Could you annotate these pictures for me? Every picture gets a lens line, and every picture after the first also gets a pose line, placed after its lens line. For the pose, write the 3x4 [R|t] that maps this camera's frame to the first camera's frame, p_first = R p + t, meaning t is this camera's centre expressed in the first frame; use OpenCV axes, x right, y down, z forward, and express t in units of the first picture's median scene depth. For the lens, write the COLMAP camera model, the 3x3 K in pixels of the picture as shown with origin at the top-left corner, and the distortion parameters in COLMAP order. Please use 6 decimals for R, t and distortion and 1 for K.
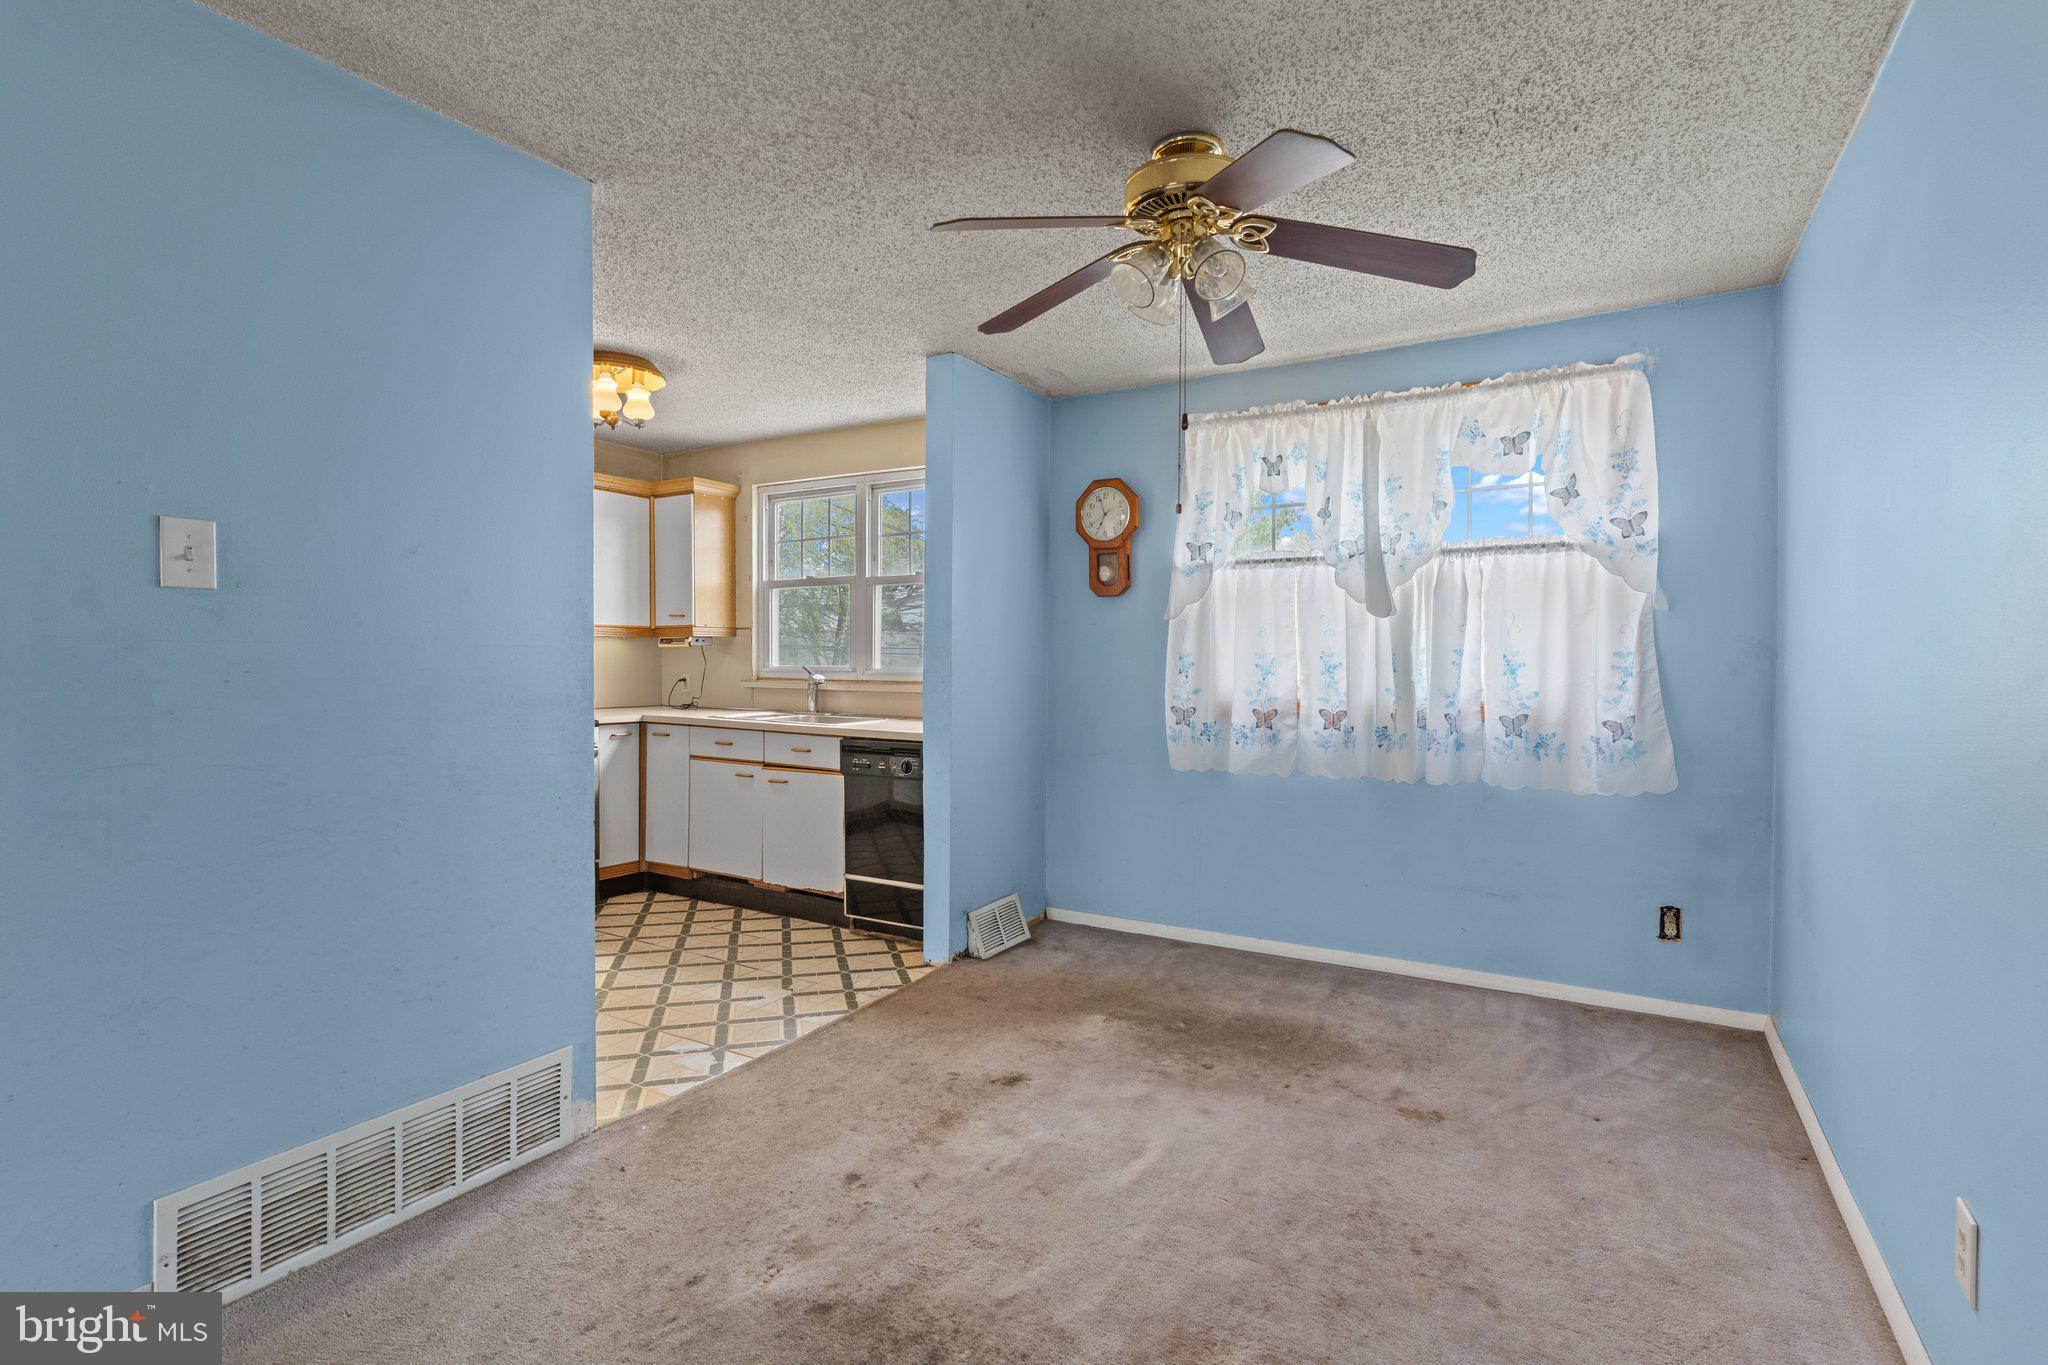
lens RADIAL K [[980.5, 0, 1015.8], [0, 980.5, 679.0], [0, 0, 1]] dist [0.000954, 0.000064]
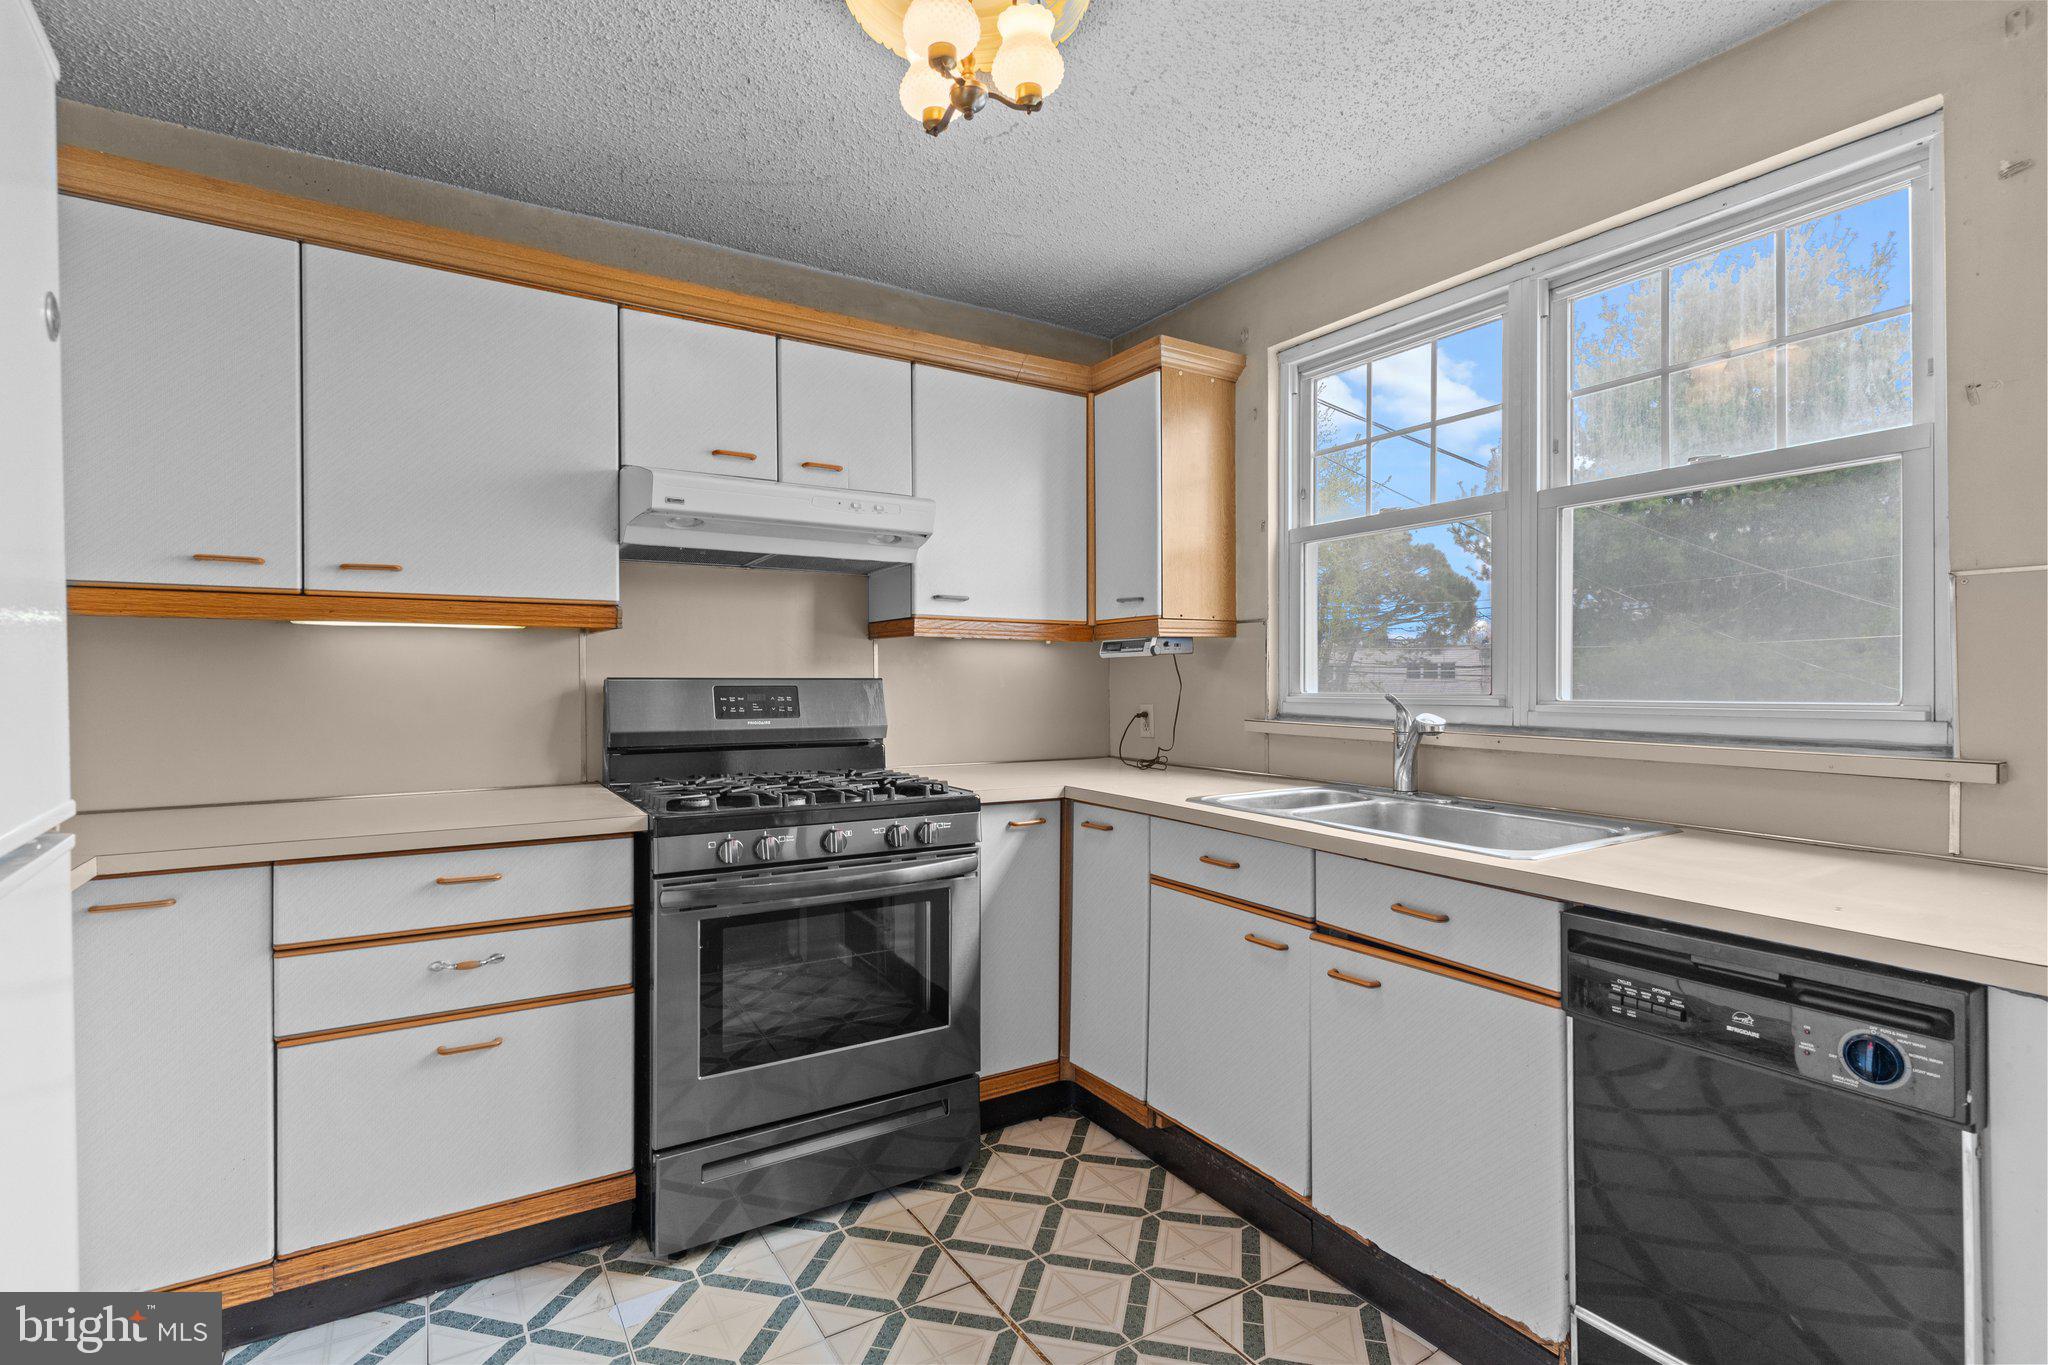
lens RADIAL K [[965.5, 0, 1024.0], [0, 965.5, 682.5], [0, 0, 1]] dist [-0.000234, 0.000052]
pose [[0.894320, -0.001580, -0.447425, -0.163729], [-0.006227, 0.999853, -0.015976, -0.009846], [0.447384, 0.017074, 0.894179, 0.510201]]
